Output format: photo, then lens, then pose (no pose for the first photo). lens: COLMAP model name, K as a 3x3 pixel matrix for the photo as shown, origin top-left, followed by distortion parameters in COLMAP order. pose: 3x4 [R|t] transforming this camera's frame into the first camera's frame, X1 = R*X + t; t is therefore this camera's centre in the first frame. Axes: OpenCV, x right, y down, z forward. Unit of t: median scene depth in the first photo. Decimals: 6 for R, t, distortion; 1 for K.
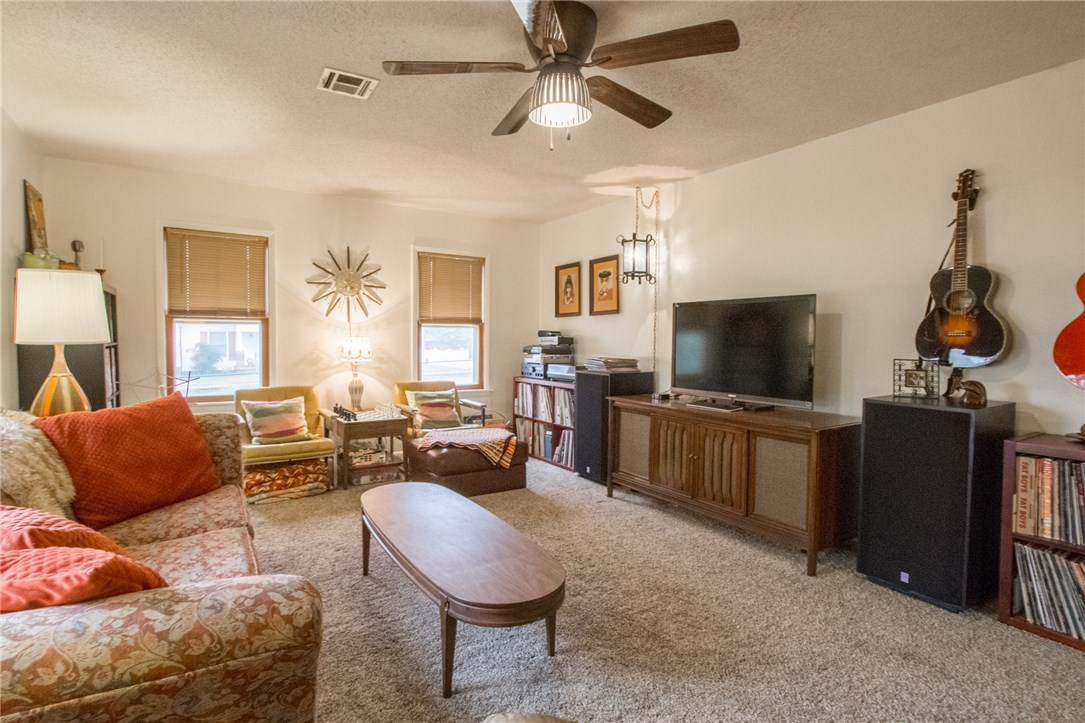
lens RADIAL K [[544.9, 0, 550.4], [0, 544.9, 361.1], [0, 0, 1]] dist [-0.022452, 0.000110]
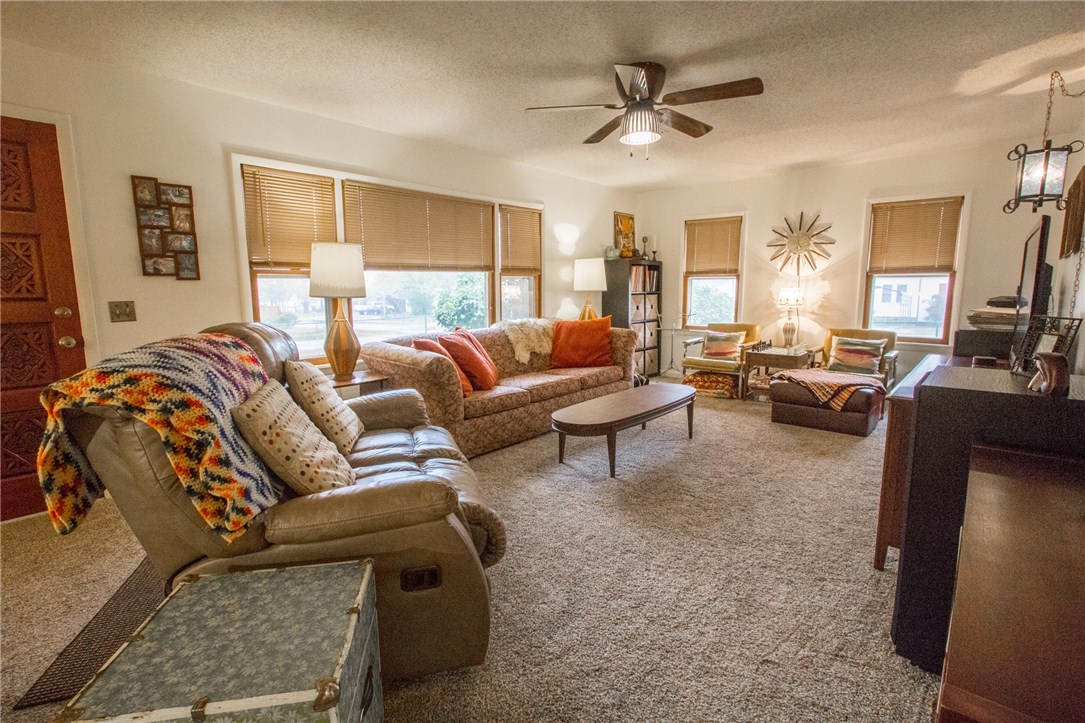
lens RADIAL K [[508.8, 0, 553.7], [0, 508.8, 367.2], [0, 0, 1]] dist [-0.022310, 0.004740]
pose [[0.260126, 0.139680, -0.955418, 0.660651], [-0.034798, 0.990195, 0.135290, -0.002252], [0.964947, -0.001946, 0.262436, 0.189665]]
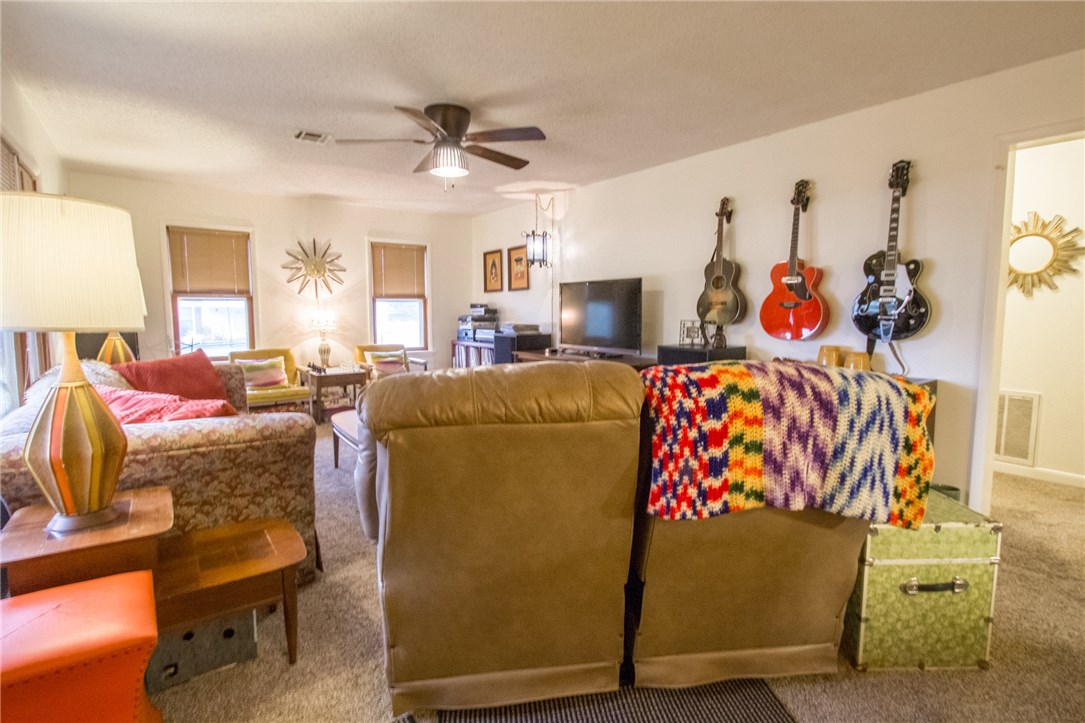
lens RADIAL K [[508.8, 0, 547.5], [0, 508.8, 359.9], [0, 0, 1]] dist [-0.022310, 0.004740]
pose [[0.997103, -0.017347, 0.074063, 0.086621], [0.013186, 0.998327, 0.056305, 0.013550], [-0.074916, -0.055166, 0.995663, -0.256875]]
